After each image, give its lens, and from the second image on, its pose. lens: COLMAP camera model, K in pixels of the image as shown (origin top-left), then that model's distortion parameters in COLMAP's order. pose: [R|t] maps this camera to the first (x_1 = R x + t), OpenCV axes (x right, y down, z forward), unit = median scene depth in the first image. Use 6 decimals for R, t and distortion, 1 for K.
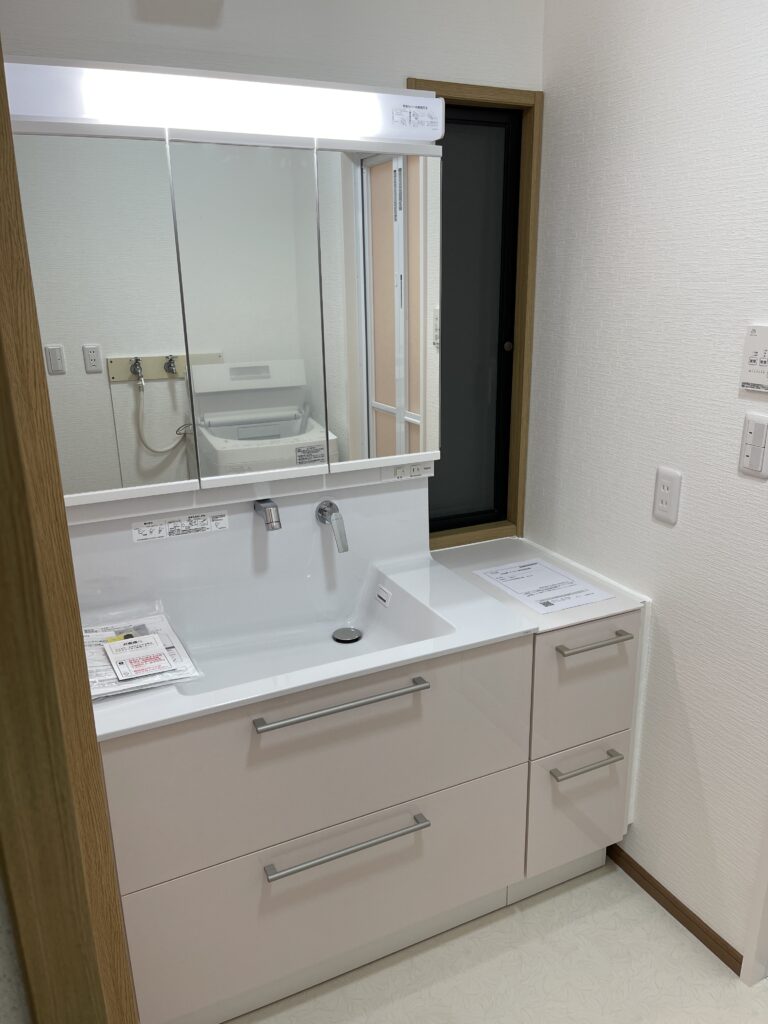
lens RADIAL K [[789.9, 0, 384.0], [0, 789.9, 512.0], [0, 0, 1]] dist [0.067523, -0.070000]
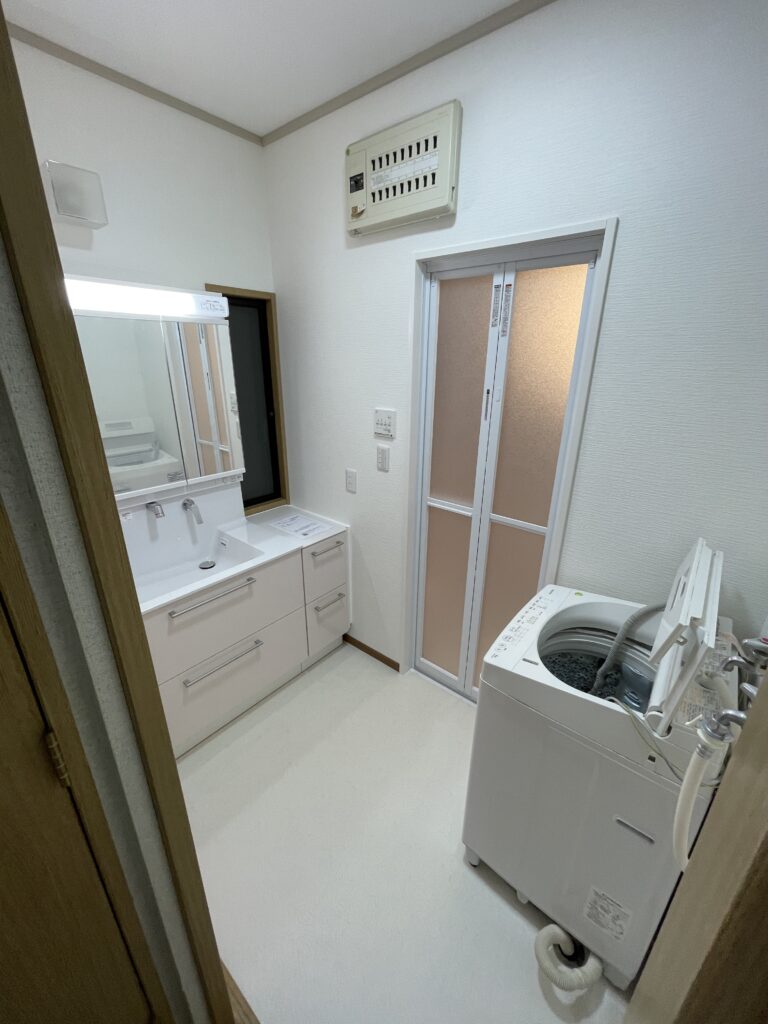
lens RADIAL K [[413.0, 0, 394.9], [0, 413.0, 506.7], [0, 0, 1]] dist [-0.002123, -0.000127]
pose [[0.902153, -0.119148, 0.414637, -0.034619], [0.096943, 0.992514, 0.074278, -0.020586], [-0.420384, -0.026814, 0.906950, -0.135899]]
